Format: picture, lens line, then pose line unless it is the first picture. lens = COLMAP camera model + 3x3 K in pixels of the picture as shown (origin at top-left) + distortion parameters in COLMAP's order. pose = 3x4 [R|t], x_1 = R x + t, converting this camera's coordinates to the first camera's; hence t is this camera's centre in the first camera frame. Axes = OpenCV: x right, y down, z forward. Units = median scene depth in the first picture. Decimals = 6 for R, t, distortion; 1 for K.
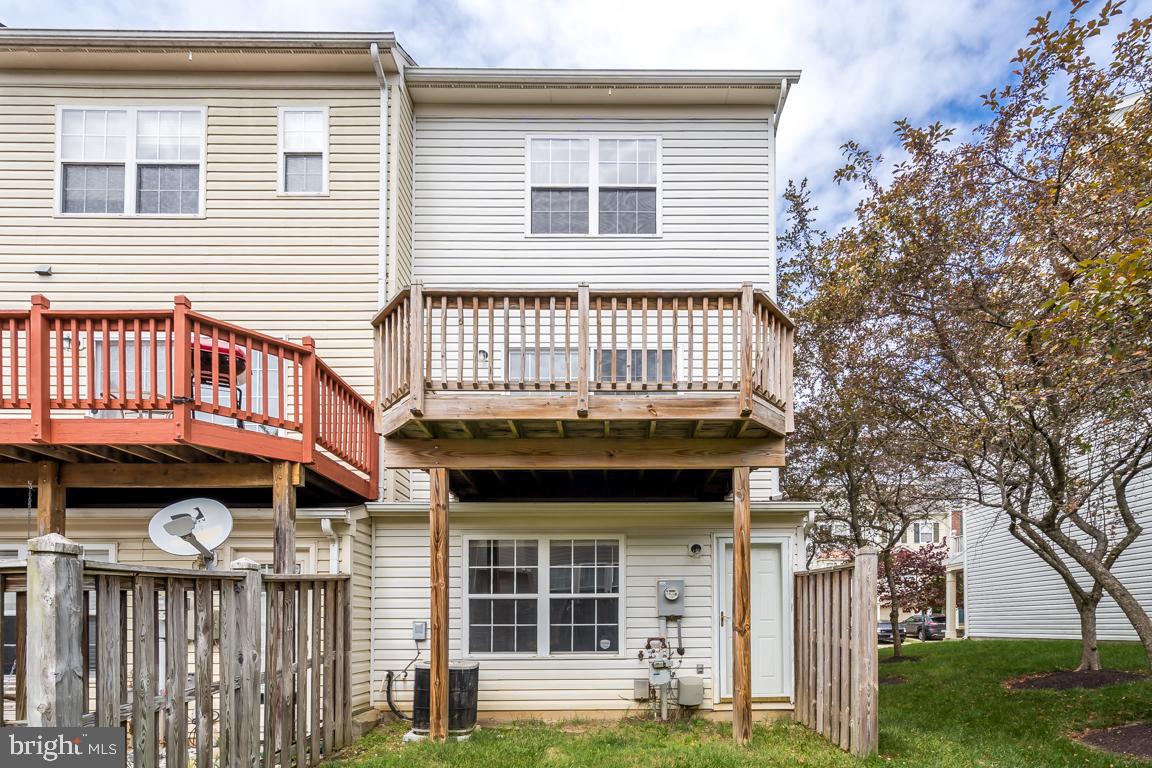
lens RADIAL K [[519.2, 0, 571.7], [0, 519.2, 480.2], [0, 0, 1]] dist [-0.001557, 0.000497]
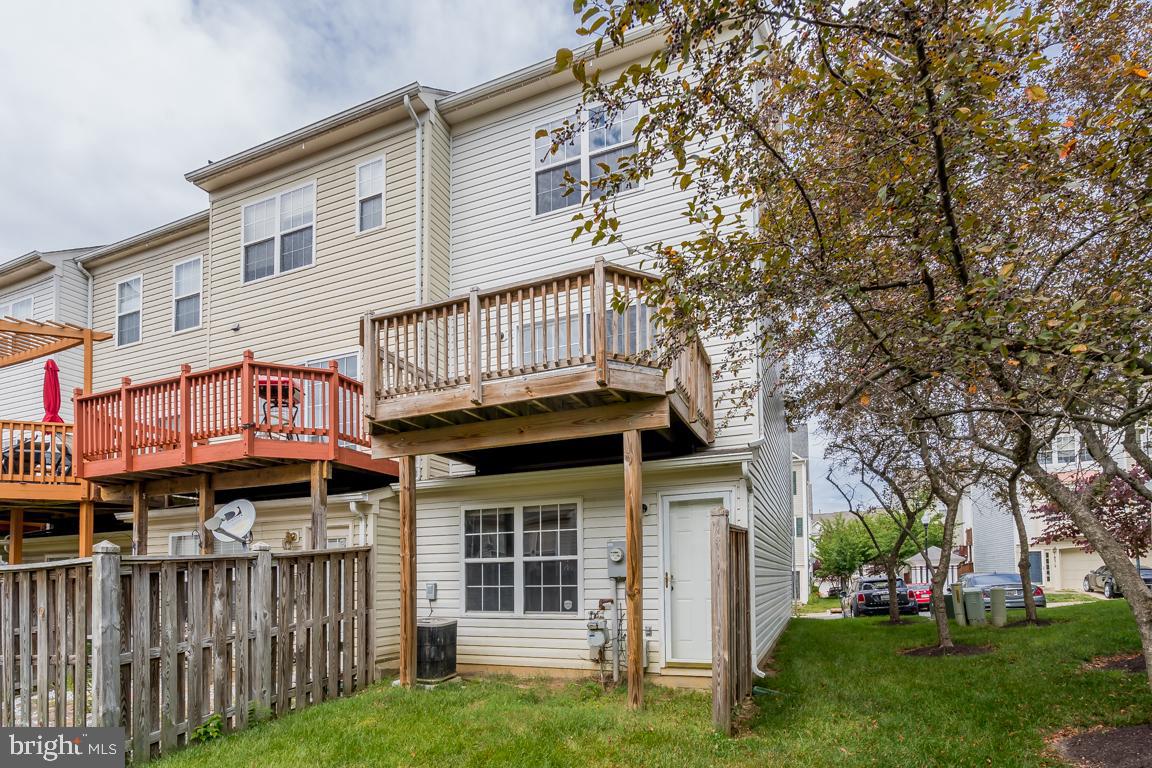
lens RADIAL K [[550.8, 0, 577.7], [0, 550.8, 390.0], [0, 0, 1]] dist [-0.002270, -0.000012]
pose [[0.918058, -0.137524, -0.371829, 0.570882], [0.120077, 0.990308, -0.069801, -0.035883], [0.377824, 0.019433, 0.925673, -0.035055]]
